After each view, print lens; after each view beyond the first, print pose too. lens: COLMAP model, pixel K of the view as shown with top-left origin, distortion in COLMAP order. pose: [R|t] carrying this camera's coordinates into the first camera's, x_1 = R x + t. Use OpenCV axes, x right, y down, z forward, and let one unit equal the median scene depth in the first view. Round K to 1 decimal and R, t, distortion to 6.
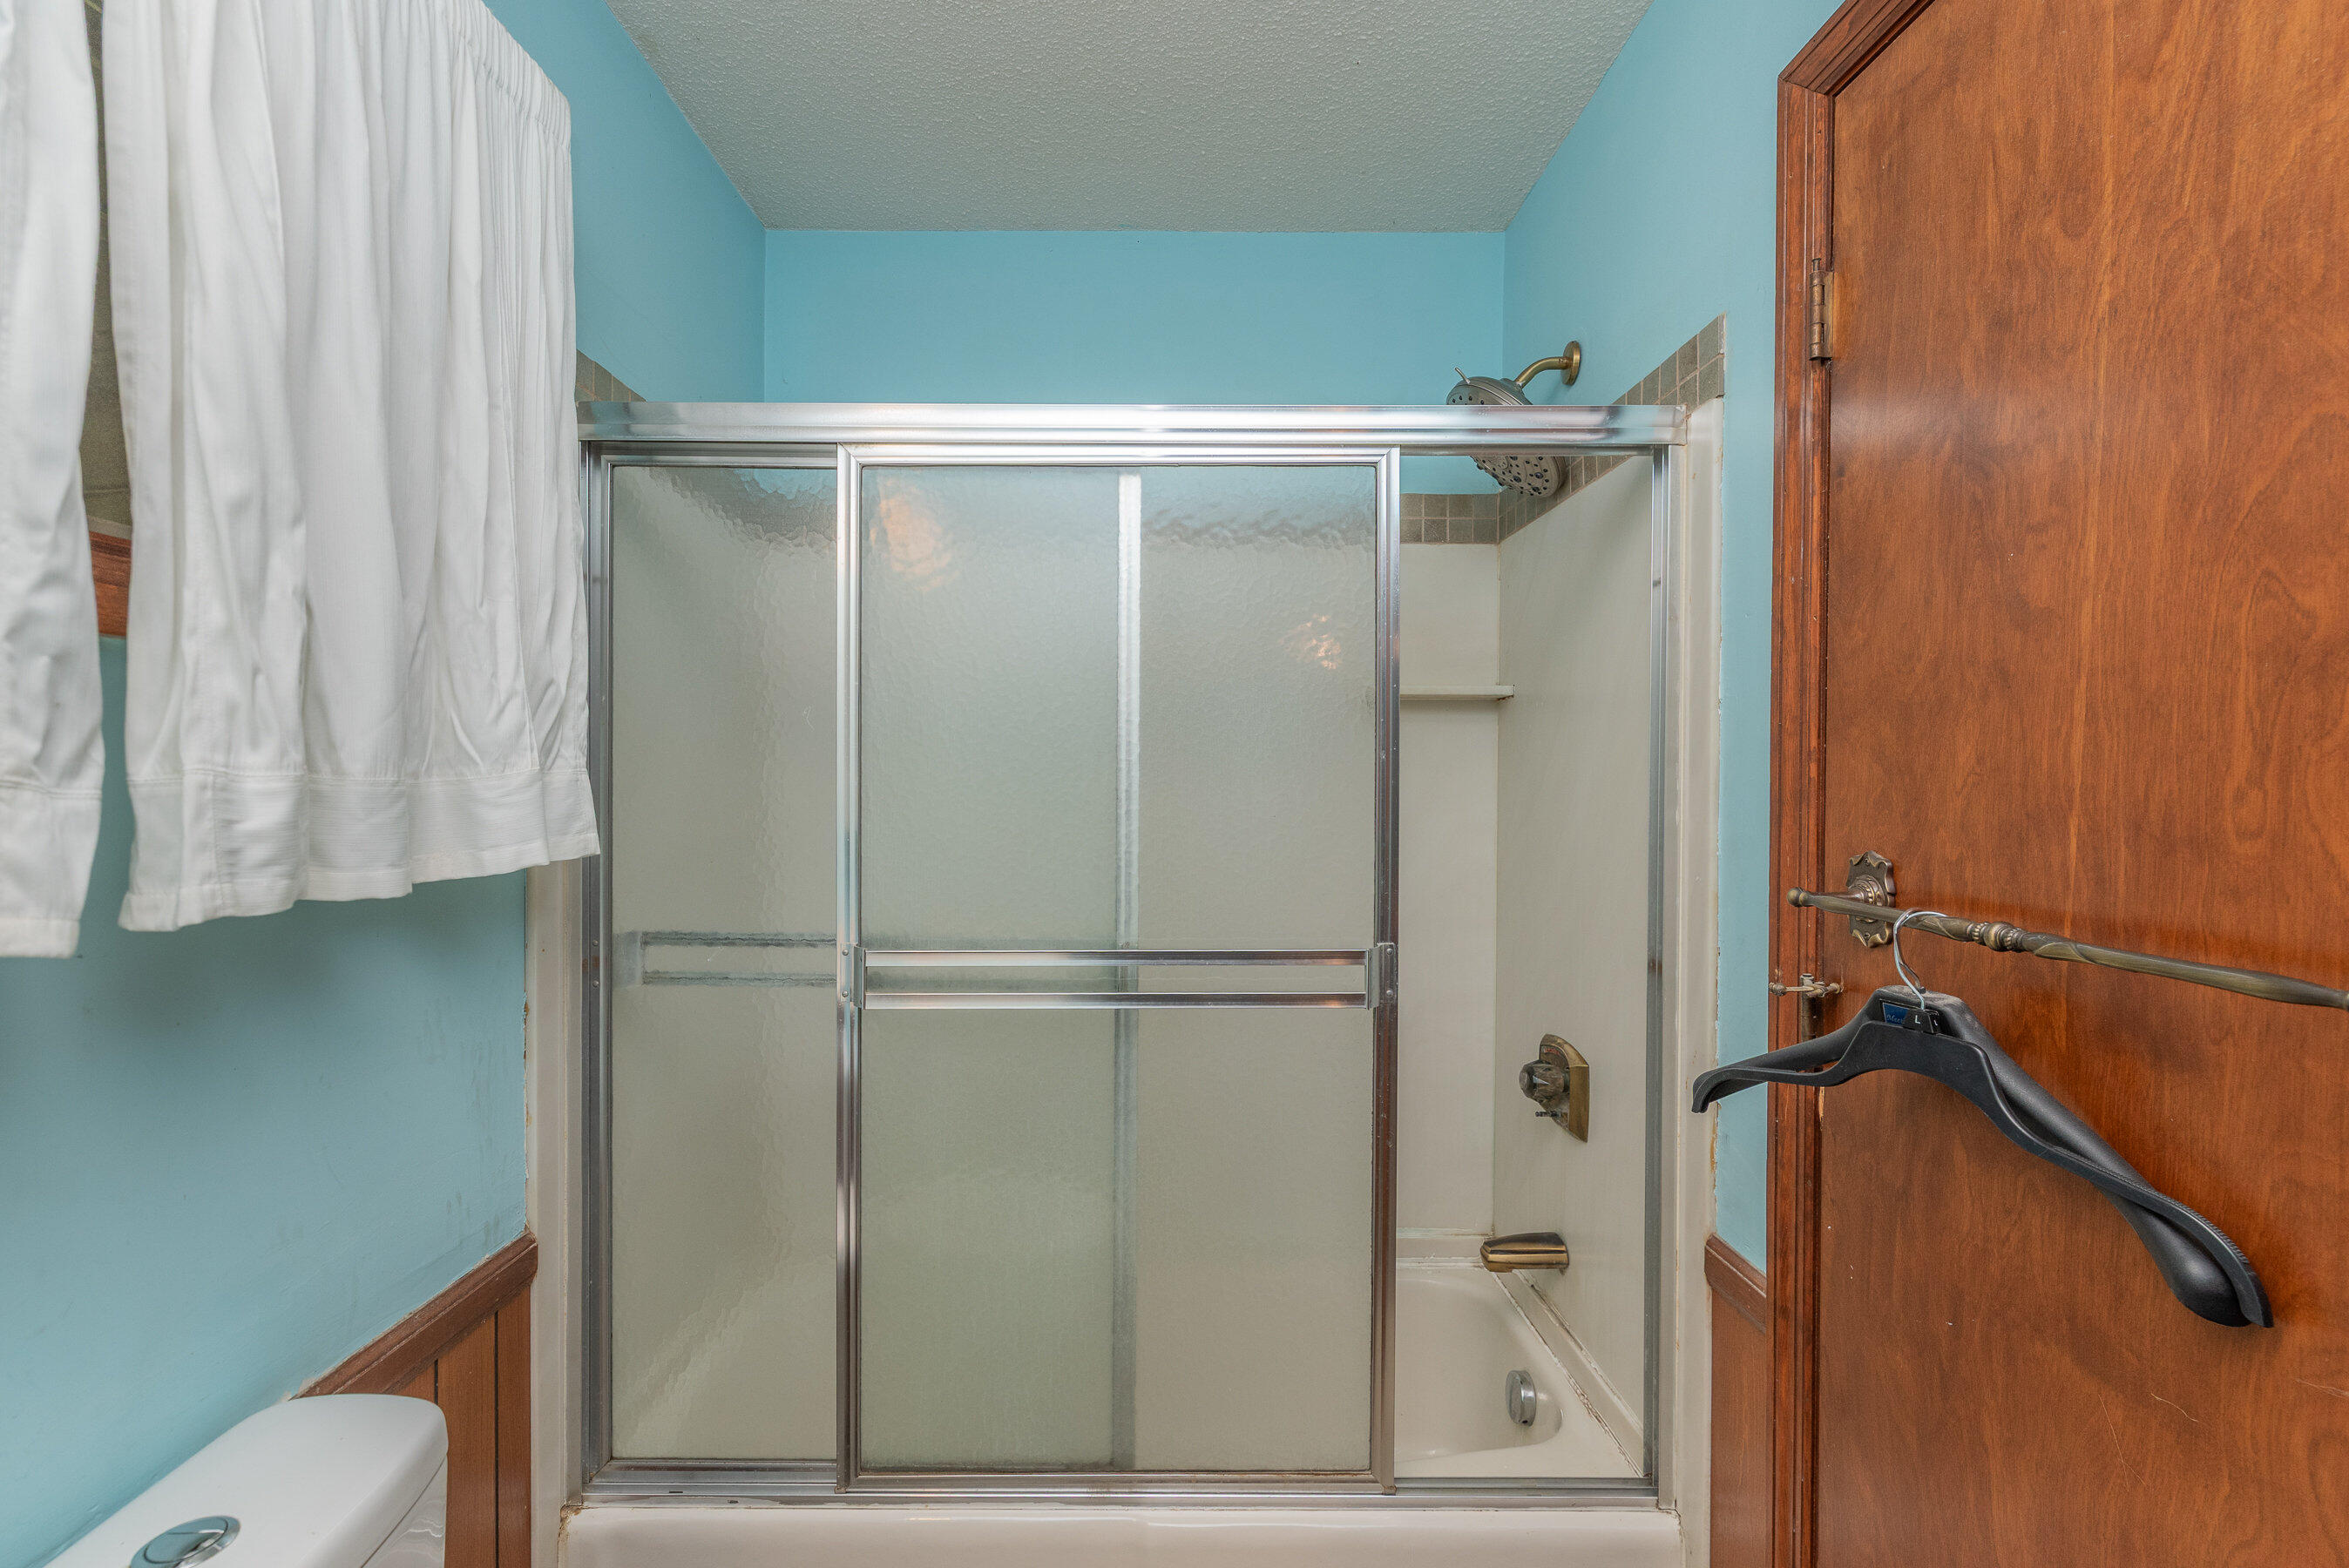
lens RADIAL K [[1021.8, 0, 1133.4], [0, 1021.8, 781.9], [0, 0, 1]] dist [-0.001460, 0.000840]
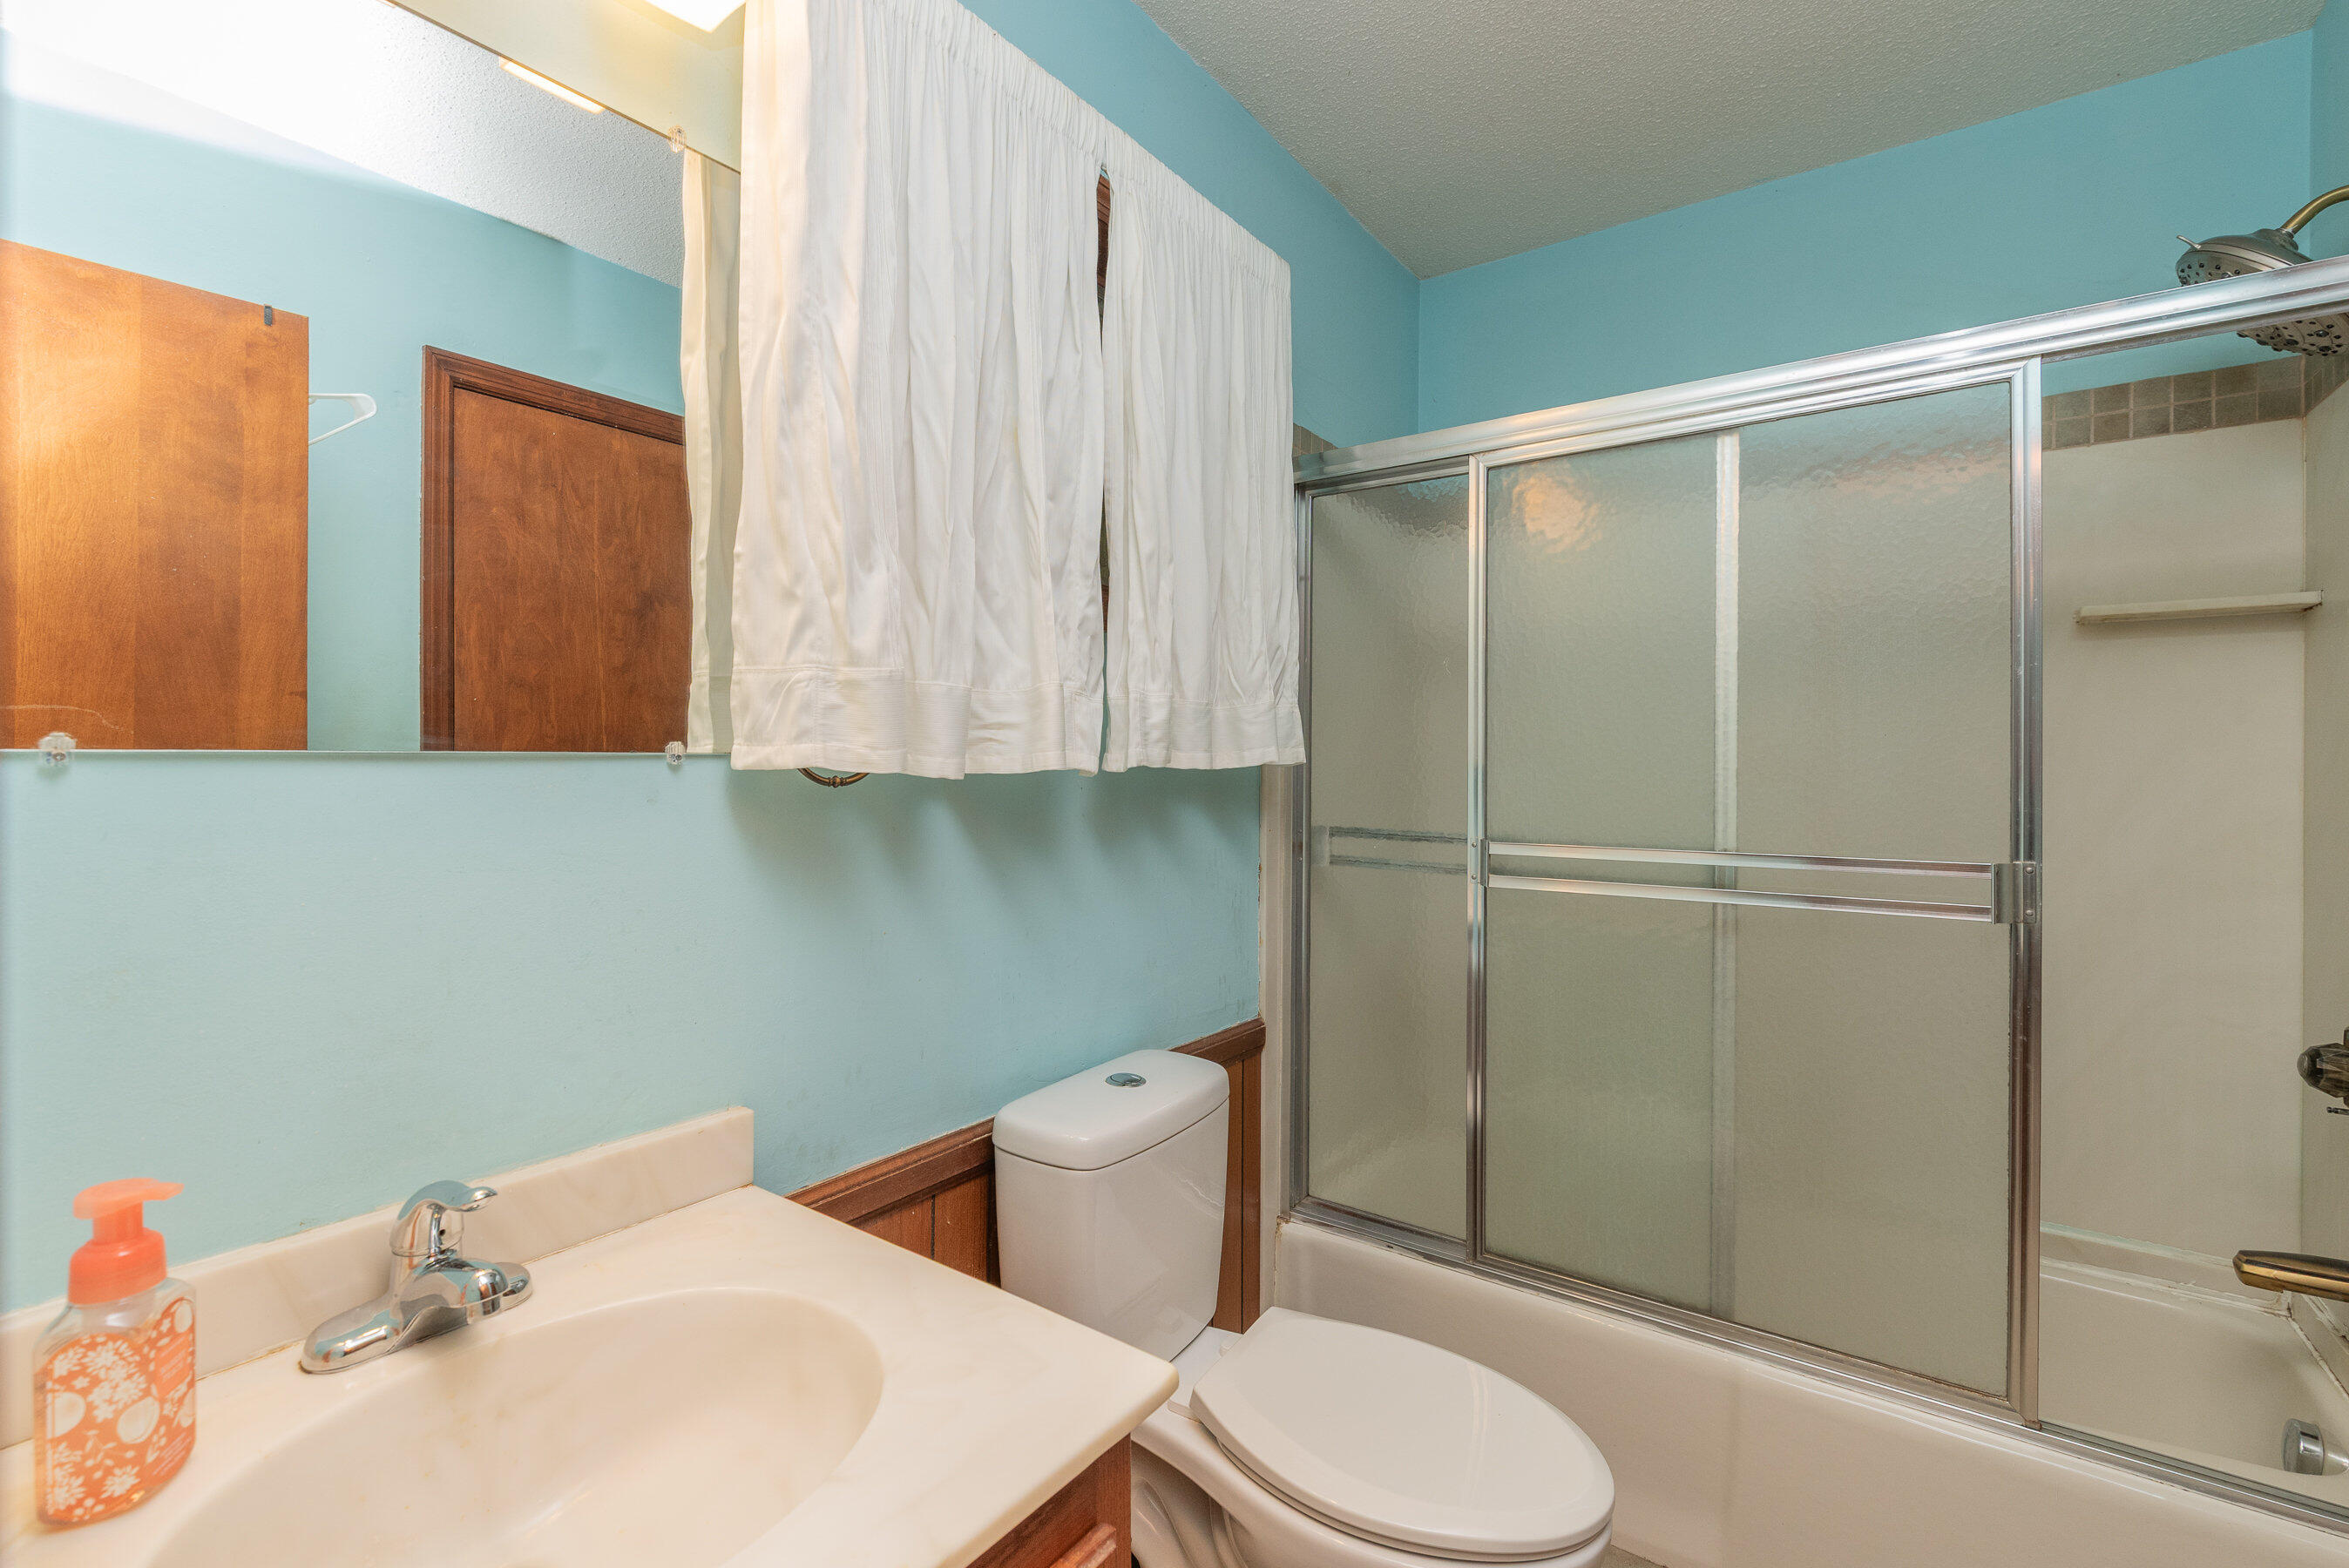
lens RADIAL K [[1021.8, 0, 1133.4], [0, 1021.8, 781.9], [0, 0, 1]] dist [-0.001460, 0.000840]
pose [[0.810982, 0.009856, -0.584989, 0.135441], [-0.000314, 0.999865, 0.016411, 0.069724], [0.585072, -0.013125, 0.810875, -0.330191]]
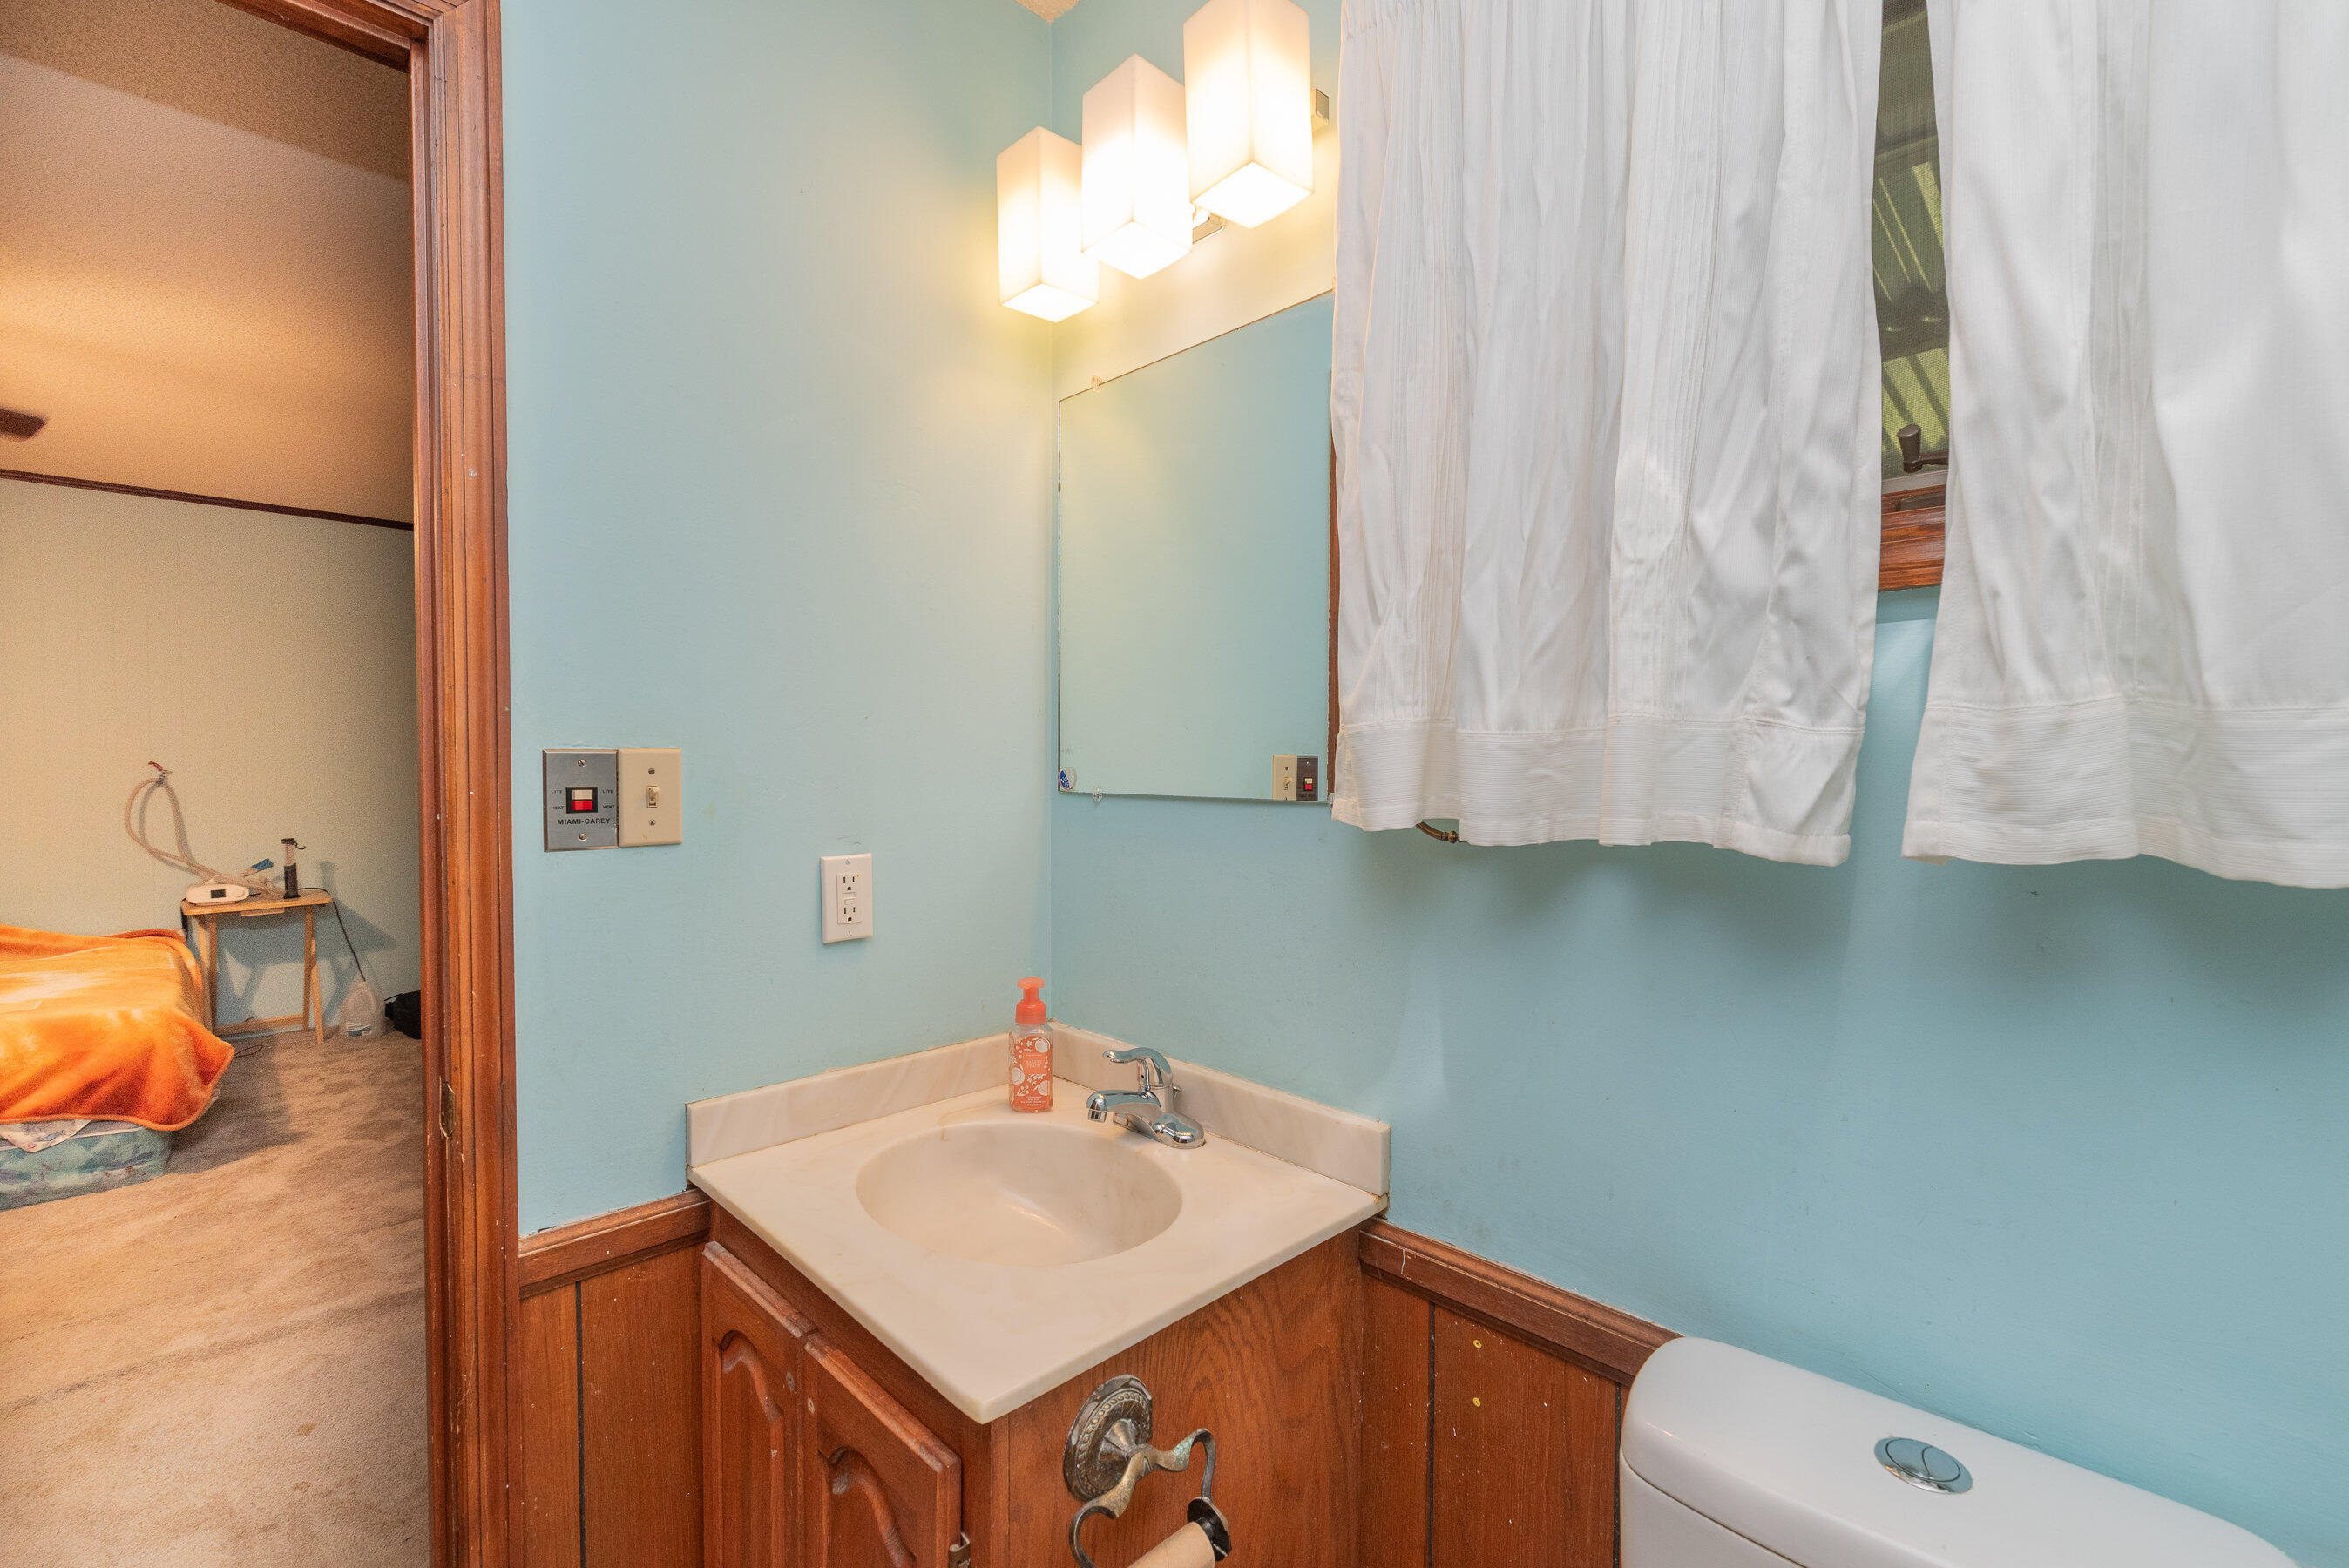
lens RADIAL K [[1021.8, 0, 1133.4], [0, 1021.8, 781.9], [0, 0, 1]] dist [-0.001460, 0.000840]
pose [[-0.720157, 0.012442, -0.693700, 0.191599], [0.002446, 0.999878, 0.015395, 0.023818], [0.693807, 0.009390, -0.720100, 0.616470]]
